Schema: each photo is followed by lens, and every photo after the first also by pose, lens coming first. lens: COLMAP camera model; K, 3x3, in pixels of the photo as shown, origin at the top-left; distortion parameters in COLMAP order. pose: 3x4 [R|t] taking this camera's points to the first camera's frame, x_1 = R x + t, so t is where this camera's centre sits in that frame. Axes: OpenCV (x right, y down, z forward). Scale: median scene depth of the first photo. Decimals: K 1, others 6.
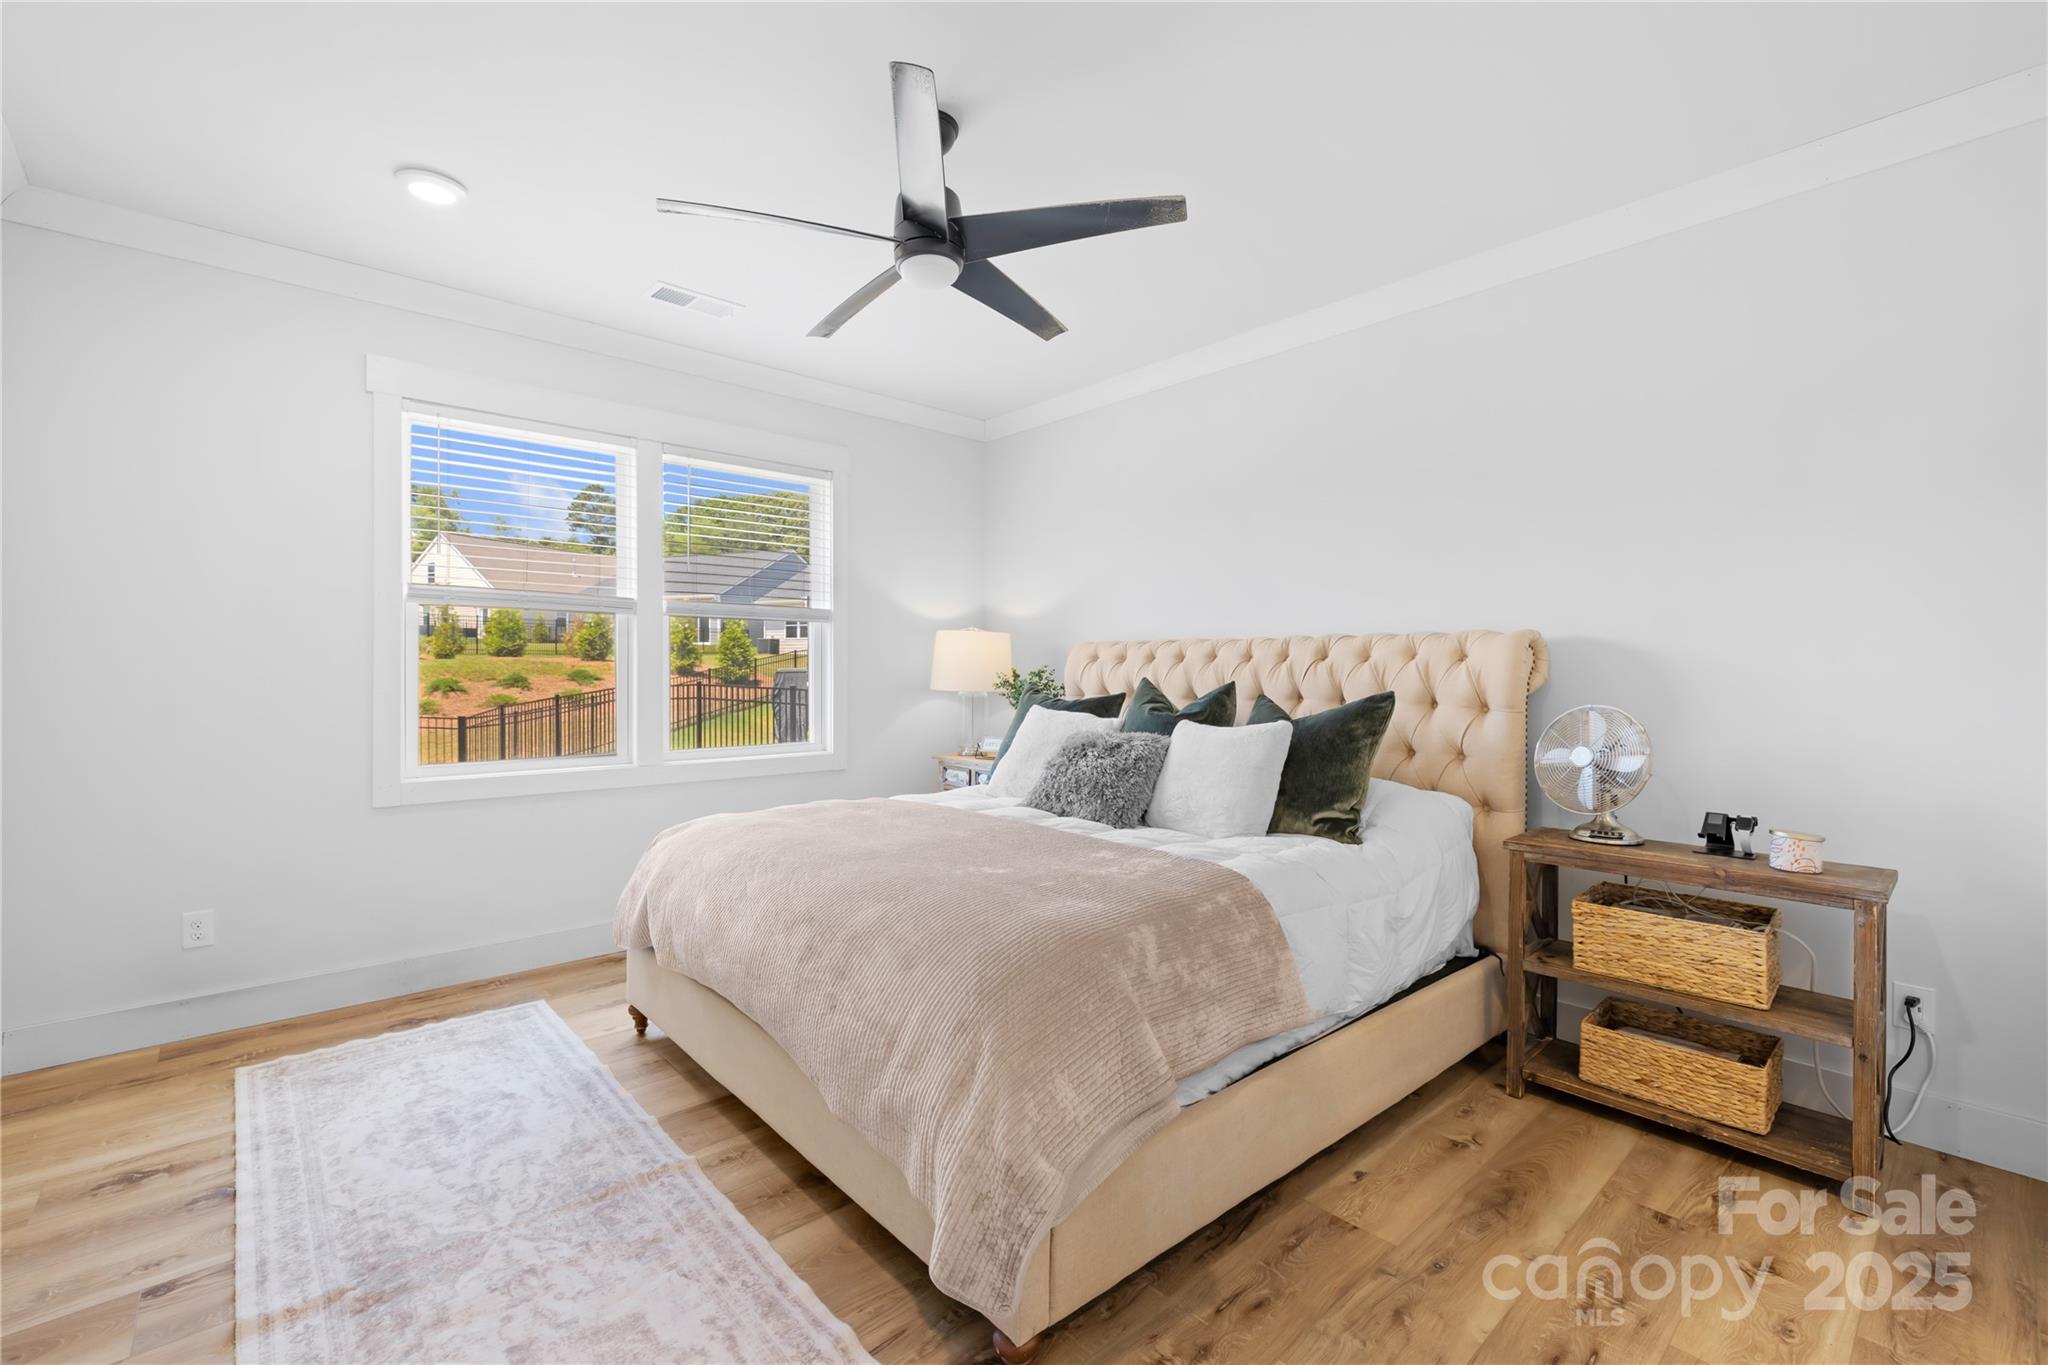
lens RADIAL K [[865.2, 0, 1020.8], [0, 865.2, 680.6], [0, 0, 1]] dist [-0.000307, -0.000867]
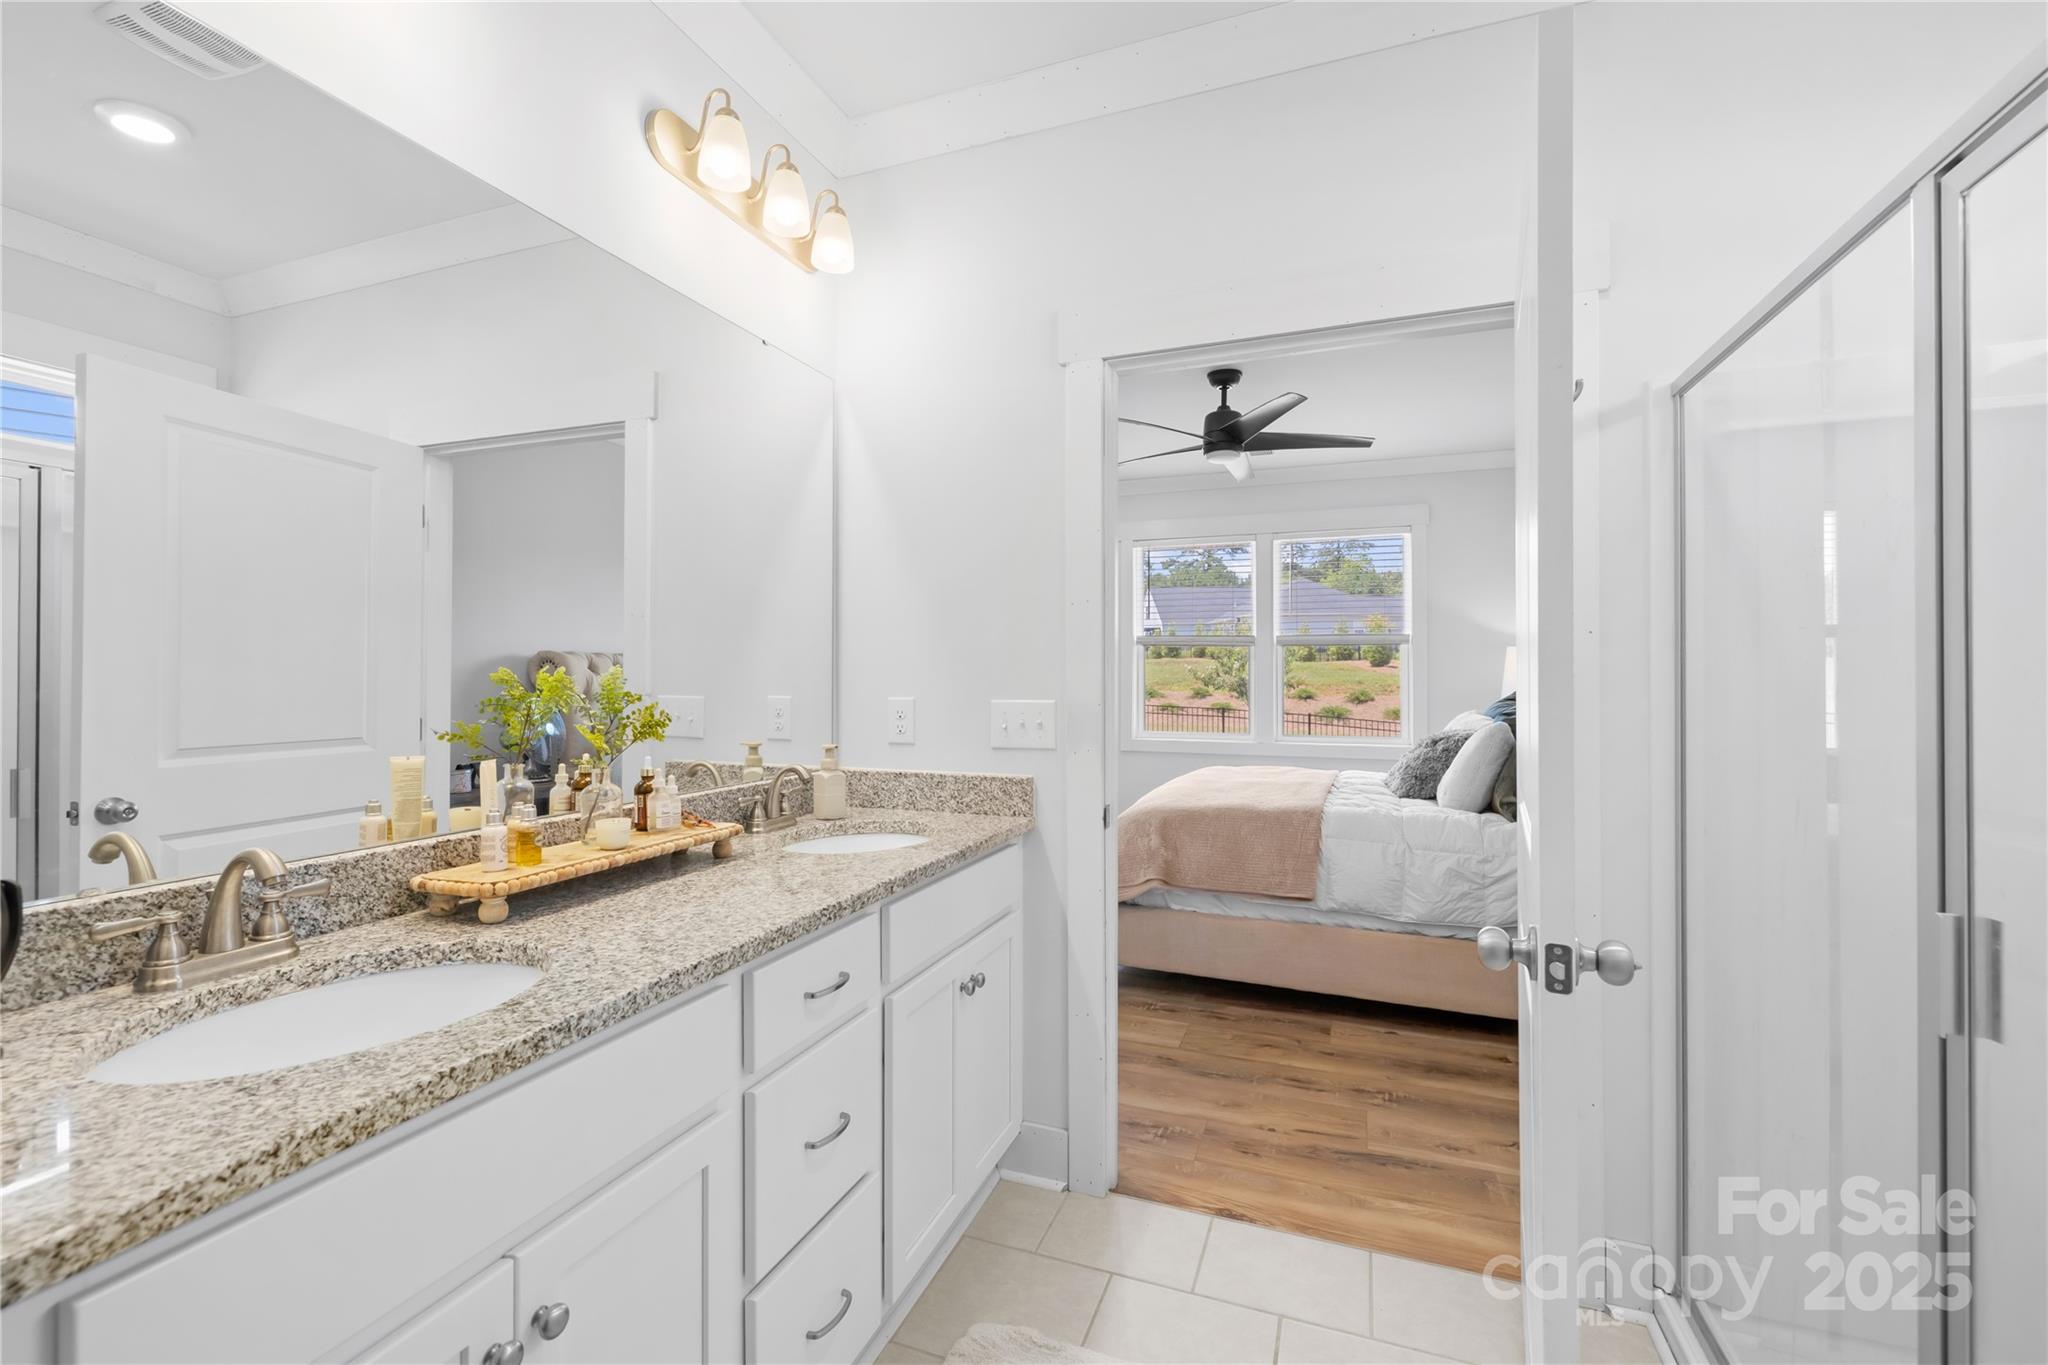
lens RADIAL K [[865.2, 0, 1023.3], [0, 865.2, 682.7], [0, 0, 1]] dist [-0.000307, -0.000867]
pose [[0.480826, -0.004486, -0.876805, 1.611578], [-0.003814, 0.999967, -0.007208, 0.007322], [0.876808, 0.006810, 0.480793, -0.267267]]
